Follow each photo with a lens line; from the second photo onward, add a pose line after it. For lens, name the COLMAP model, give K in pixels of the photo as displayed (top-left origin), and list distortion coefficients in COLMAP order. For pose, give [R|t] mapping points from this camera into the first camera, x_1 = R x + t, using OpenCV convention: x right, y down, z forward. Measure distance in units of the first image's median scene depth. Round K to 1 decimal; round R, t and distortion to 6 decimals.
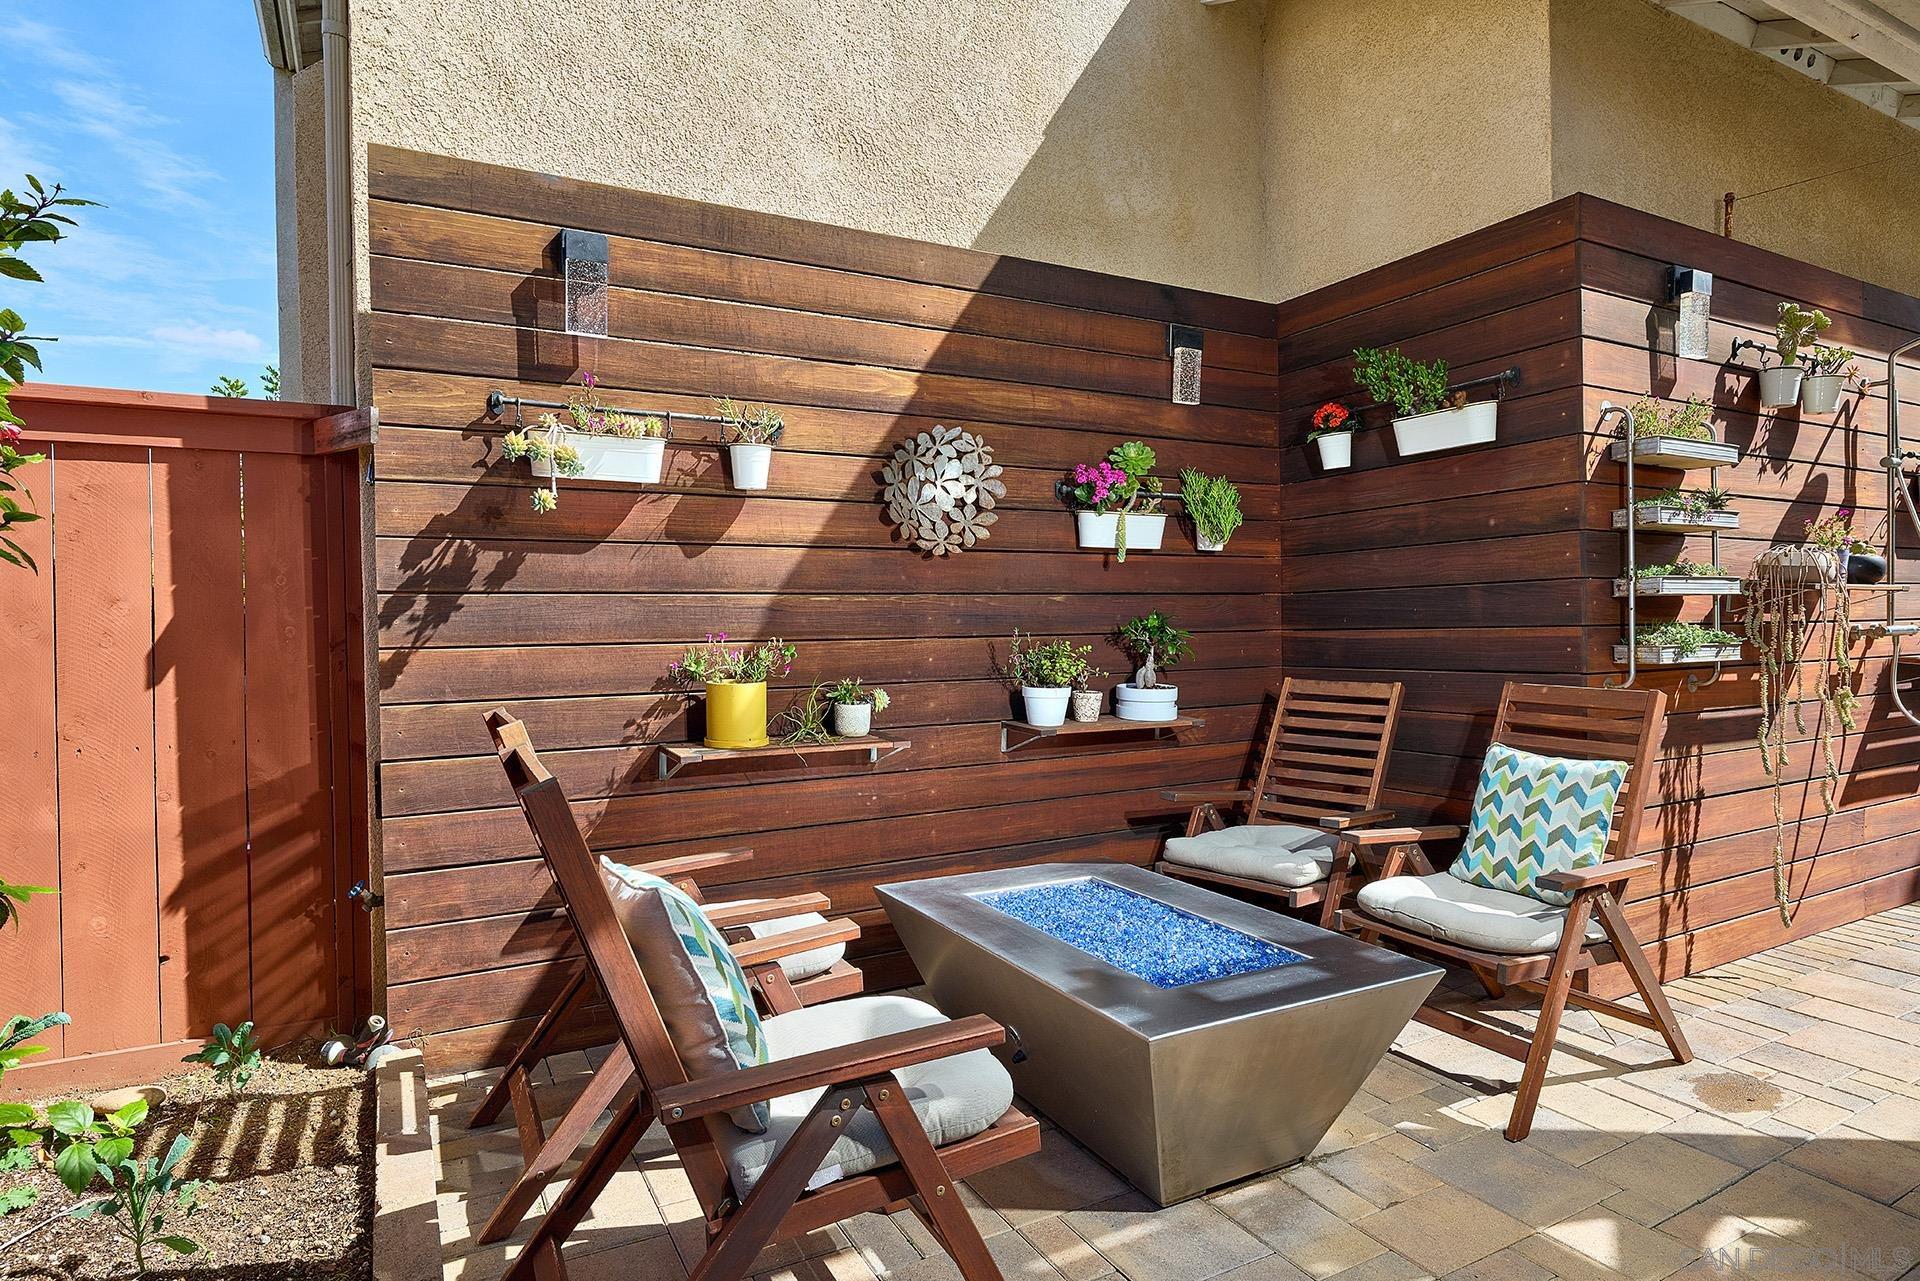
lens RADIAL K [[1025.0, 0, 960.0], [0, 1025.0, 640.5], [0, 0, 1]] dist [0.000569, 0.000095]
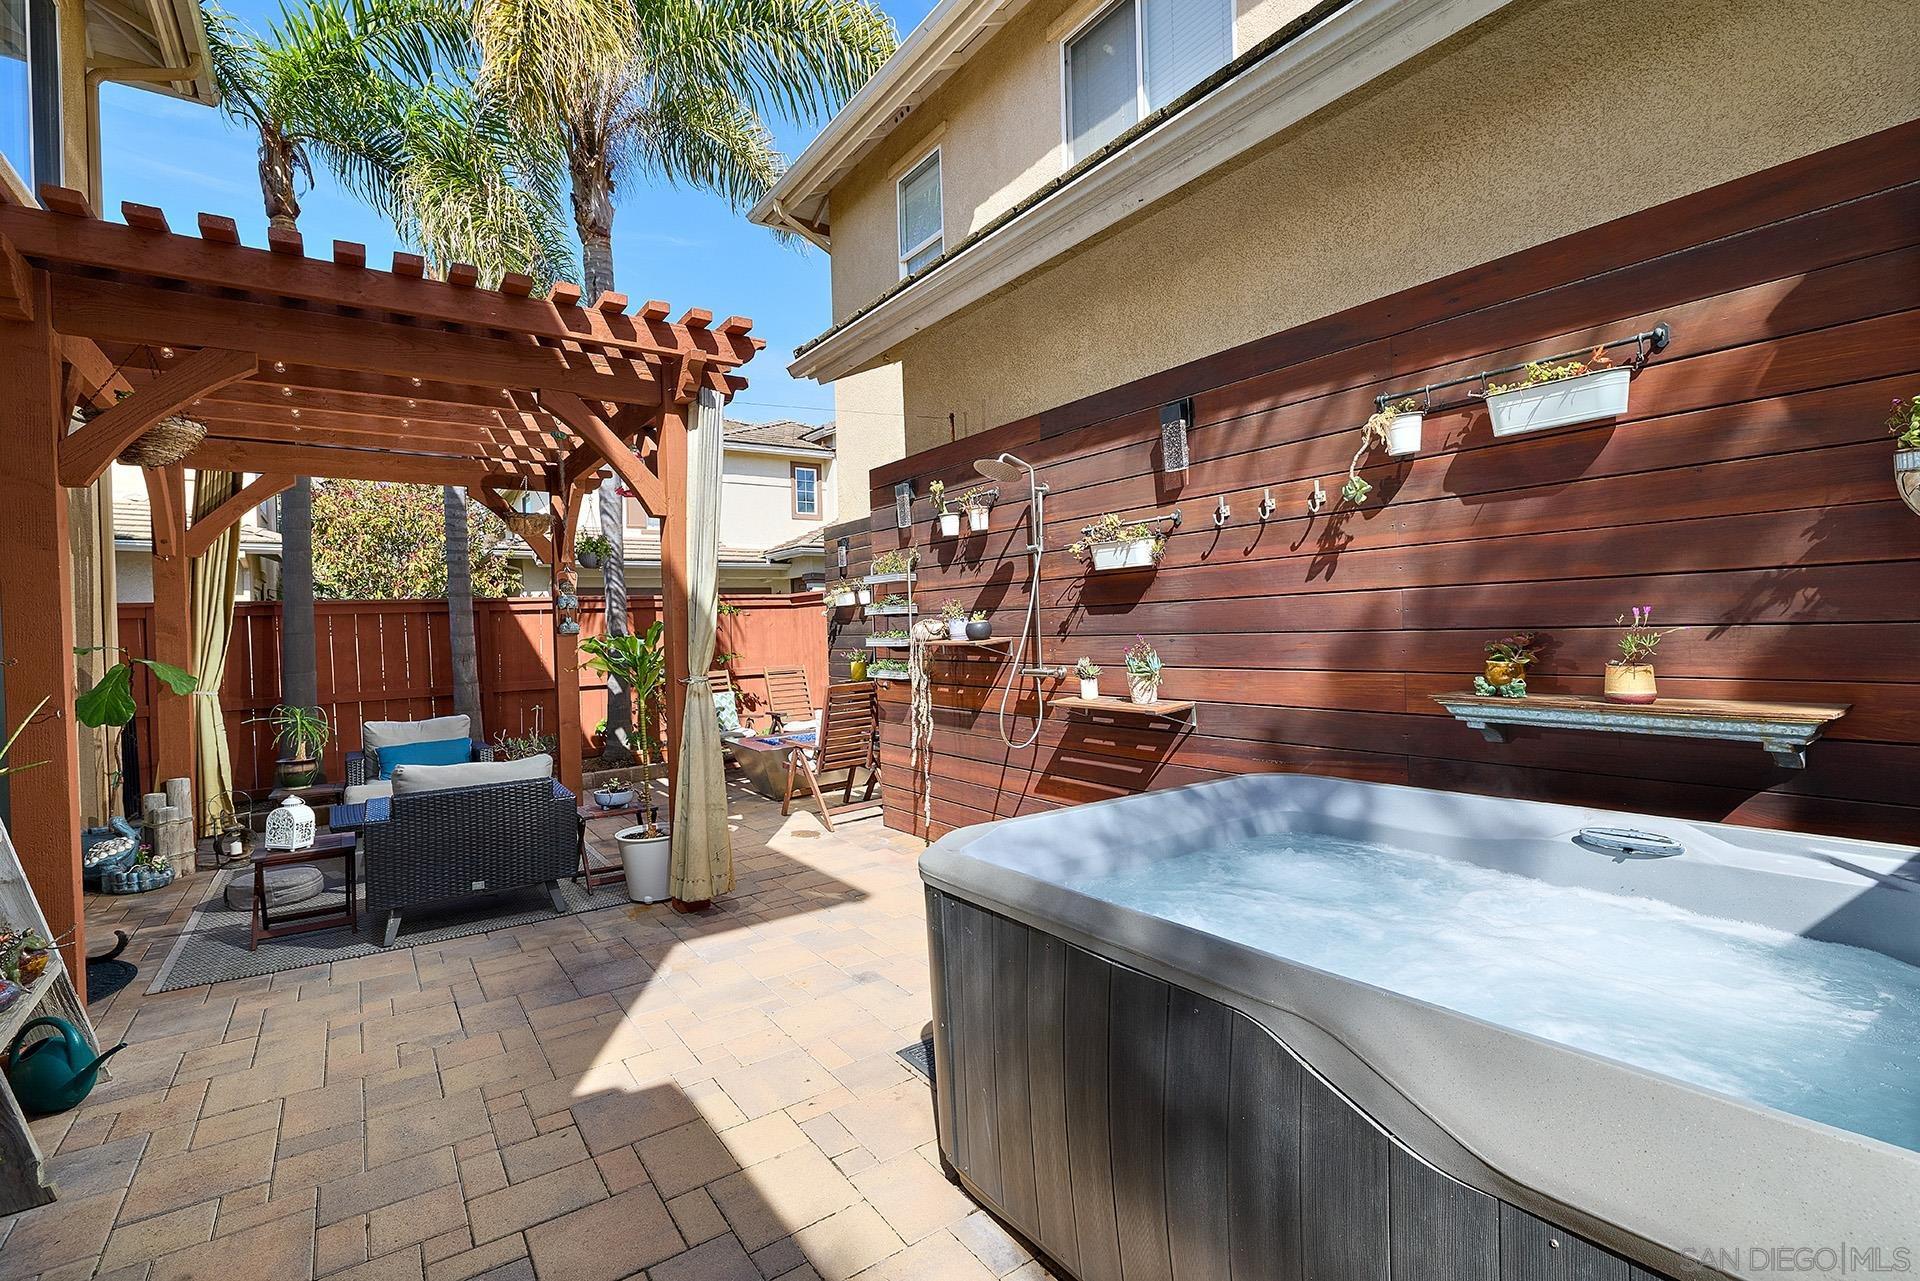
lens RADIAL K [[872.6, 0, 960.0], [0, 872.6, 640.5], [0, 0, 1]] dist [0.000087, 0.000002]
pose [[0.121938, 0.026054, -0.992196, 2.176122], [0.017633, 0.999441, 0.028411, -0.091043], [0.992381, -0.020960, 0.121411, 0.807413]]
